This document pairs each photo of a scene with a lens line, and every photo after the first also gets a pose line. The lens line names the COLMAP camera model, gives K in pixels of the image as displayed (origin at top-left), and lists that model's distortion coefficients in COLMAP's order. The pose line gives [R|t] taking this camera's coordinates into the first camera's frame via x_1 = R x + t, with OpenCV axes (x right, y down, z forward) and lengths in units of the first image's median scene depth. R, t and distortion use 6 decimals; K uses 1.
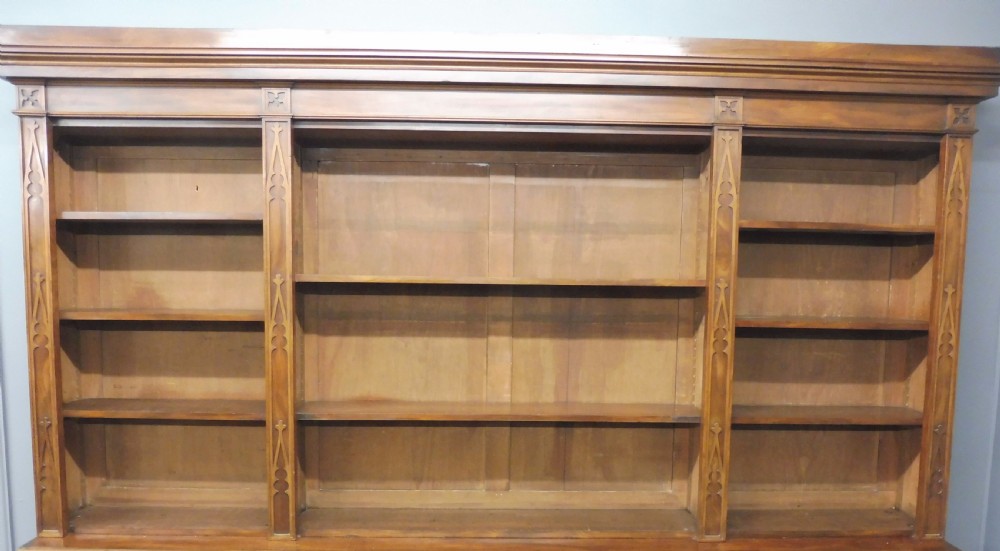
lens RADIAL K [[751.6, 0, 507.4], [0, 751.6, 335.2], [0, 0, 1]] dist [-0.035612, -0.009698]
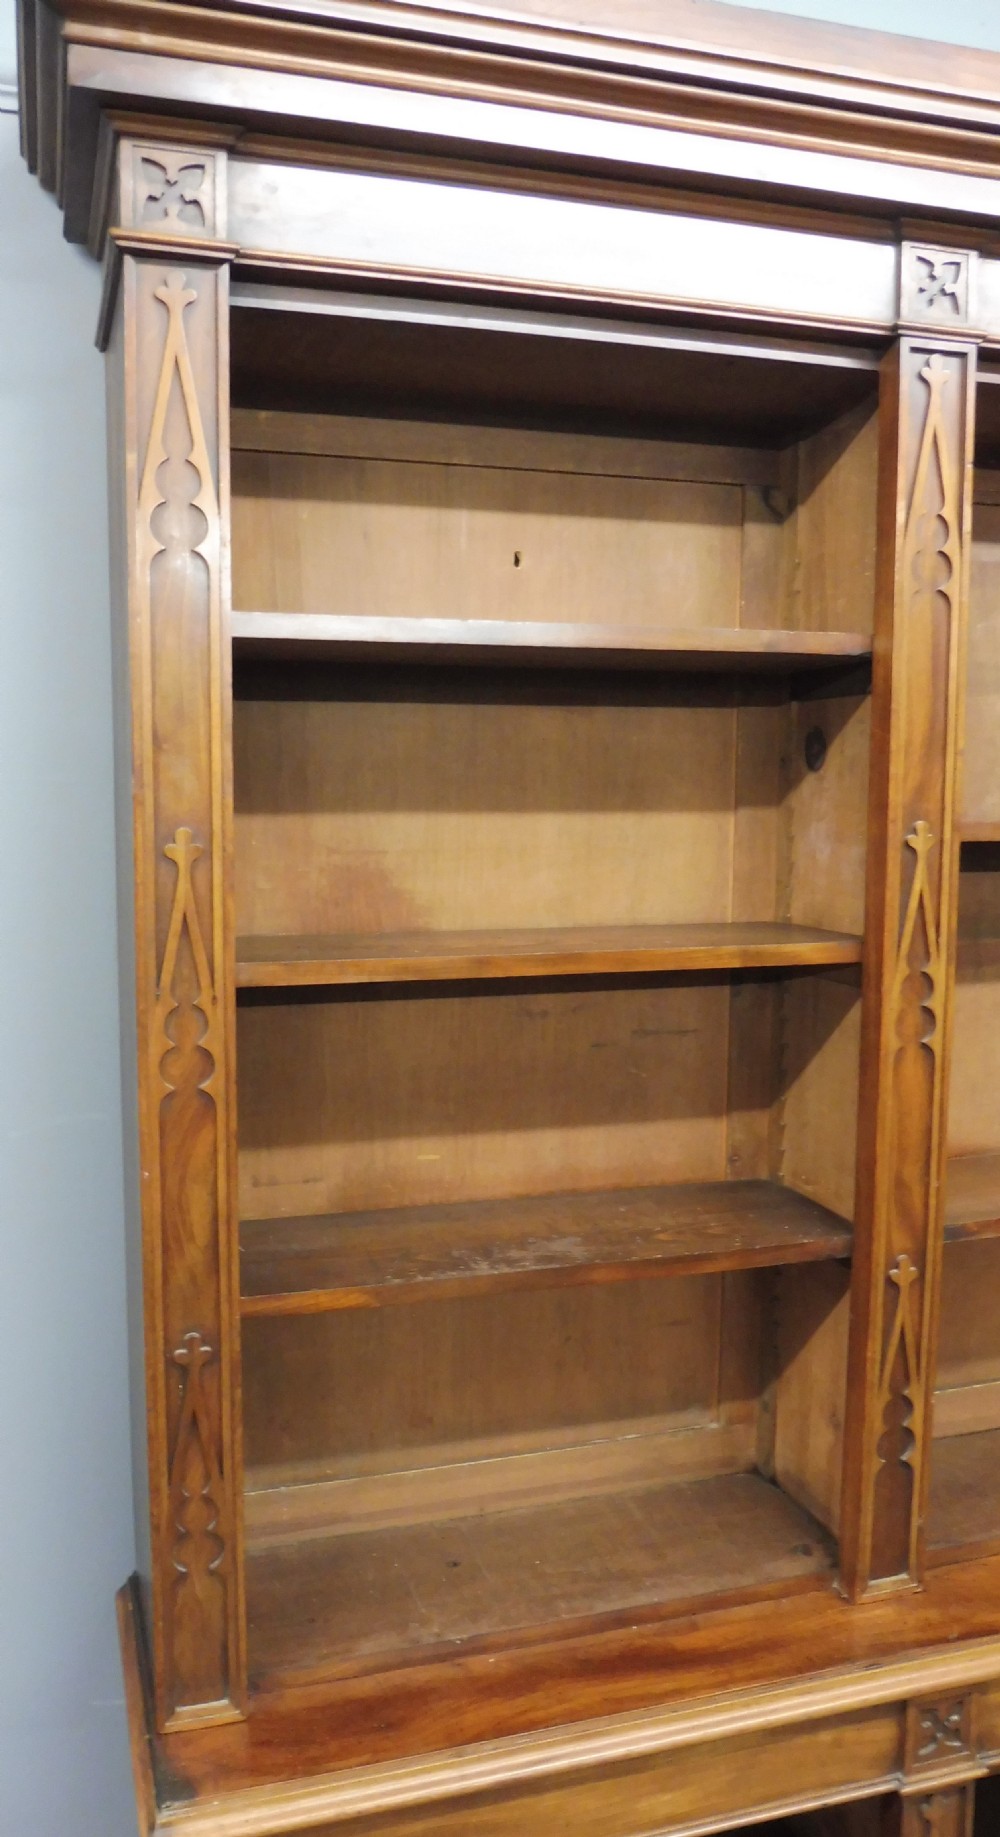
lens RADIAL K [[1332.7, 0, 410.3], [0, 1332.7, 921.6], [0, 0, 1]] dist [-0.037059, 0.005689]
pose [[0.969793, -0.037504, 0.241031, -0.602743], [0.036003, 0.999295, 0.010626, -0.045859], [-0.241260, -0.001627, 0.970459, 0.440067]]
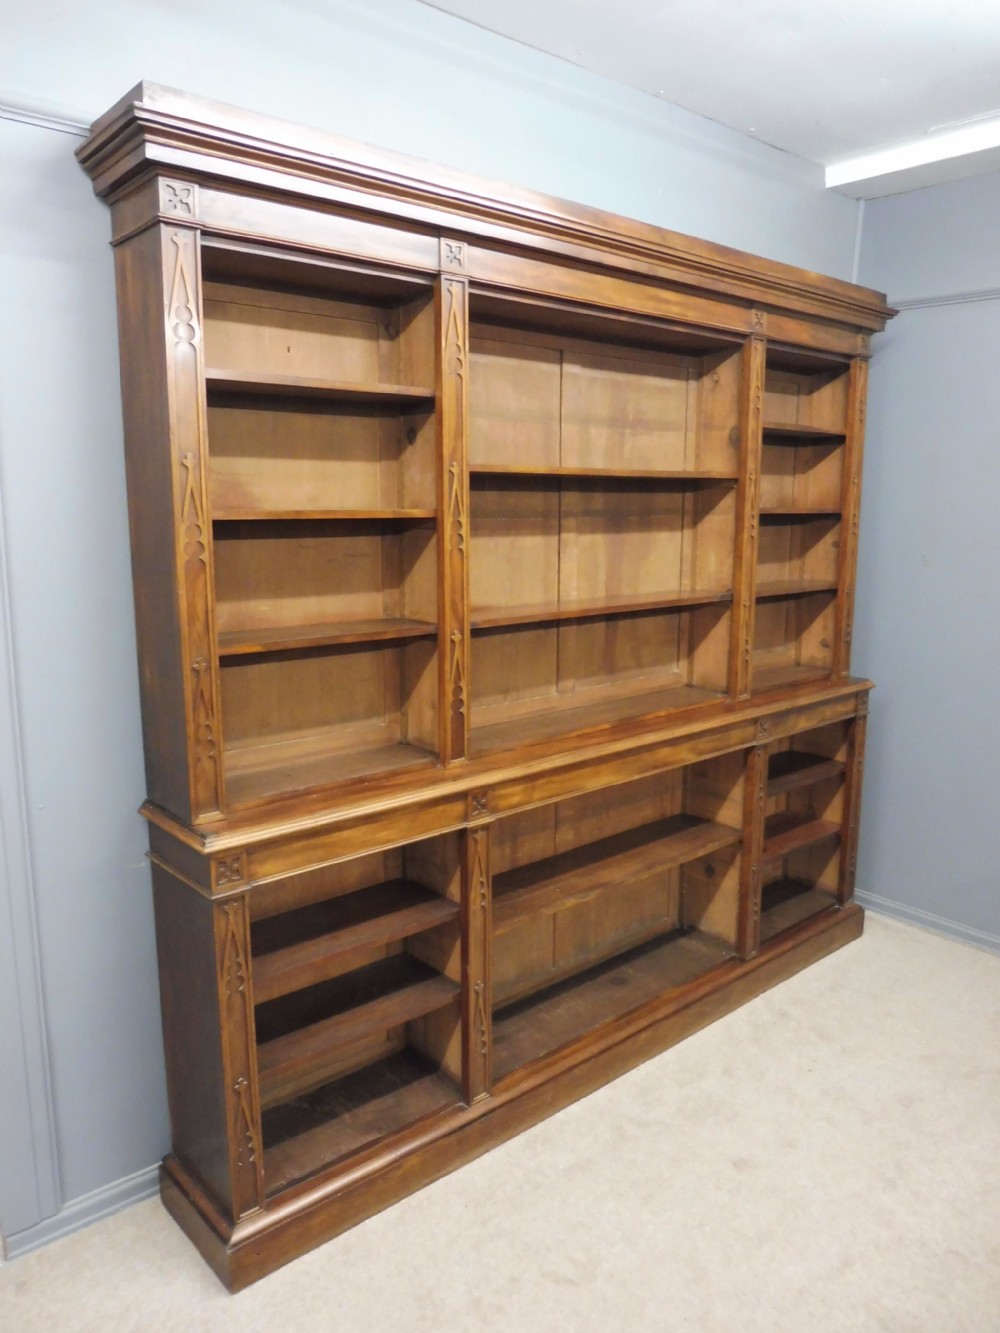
lens RADIAL K [[961.7, 0, 497.5], [0, 961.7, 672.1], [0, 0, 1]] dist [-0.041571, 0.004833]
pose [[0.770398, -0.124700, 0.625250, -0.899022], [0.071329, 0.991387, 0.109836, 0.038744], [-0.633561, -0.040019, 0.772657, 0.088578]]
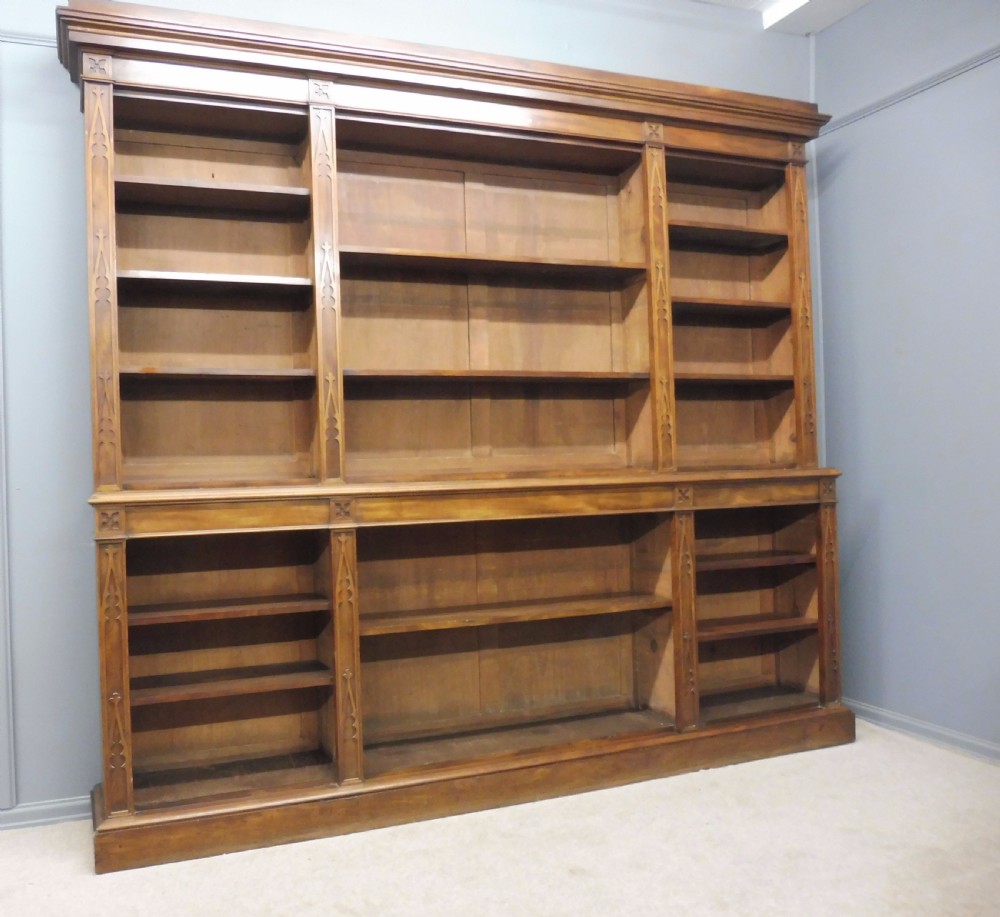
lens RADIAL K [[887.2, 0, 398.0], [0, 887.2, 466.1], [0, 0, 1]] dist [-0.026899, -0.027195]
pose [[0.948130, -0.041888, 0.315110, -0.575599], [0.075197, 0.992700, -0.094298, 0.350727], [-0.308860, 0.113102, 0.944359, -0.227084]]
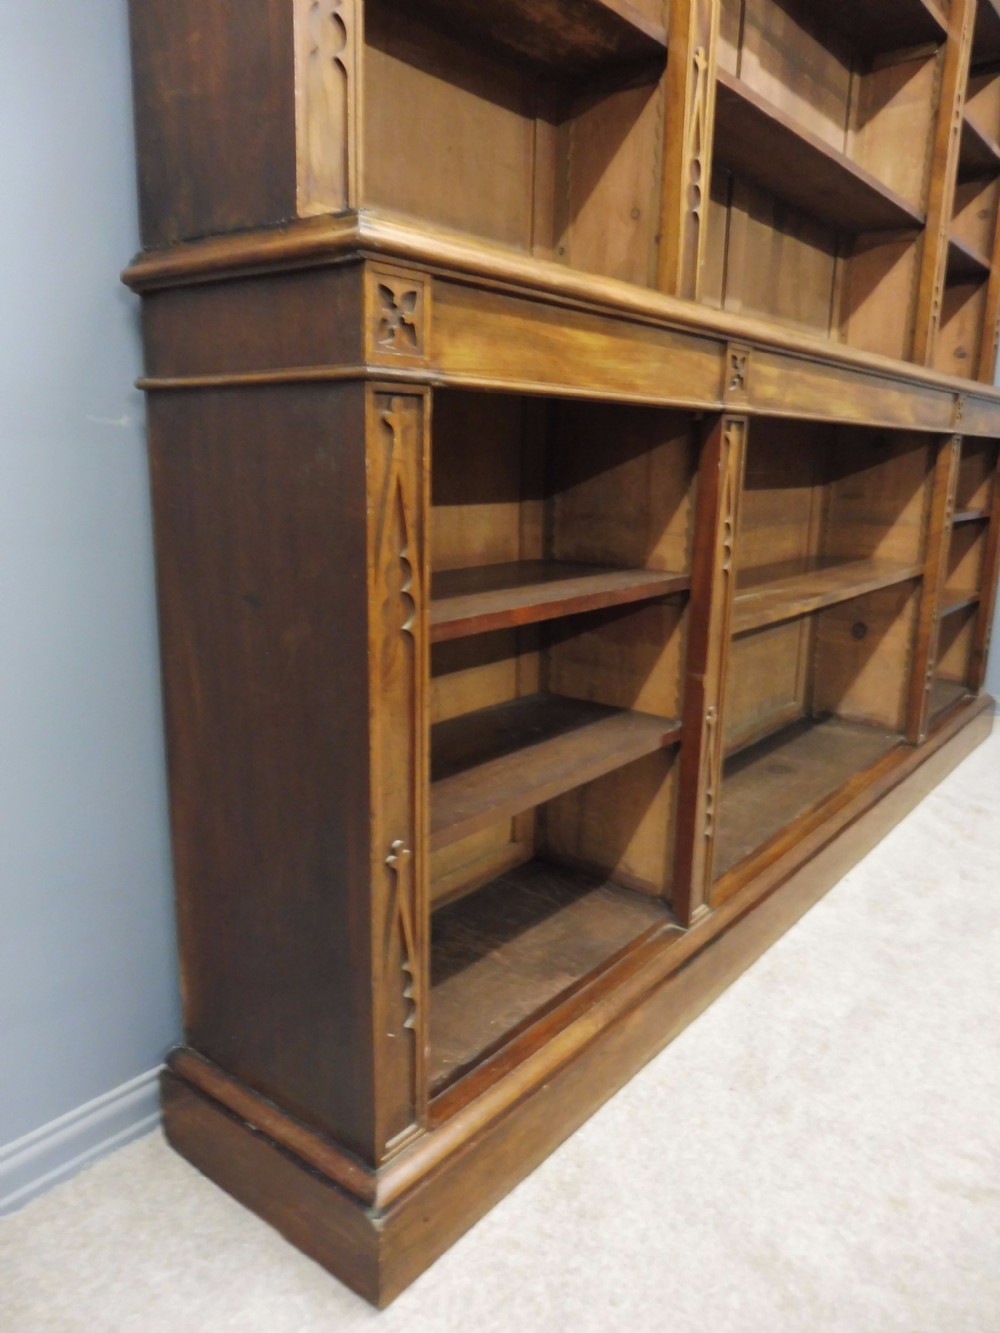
lens RADIAL K [[961.7, 0, 495.6], [0, 961.7, 670.2], [0, 0, 1]] dist [-0.041571, 0.004833]
pose [[0.647700, -0.177976, 0.740816, -0.832412], [0.064566, 0.981658, 0.179386, 0.356619], [-0.759154, -0.068356, 0.647311, 0.627787]]
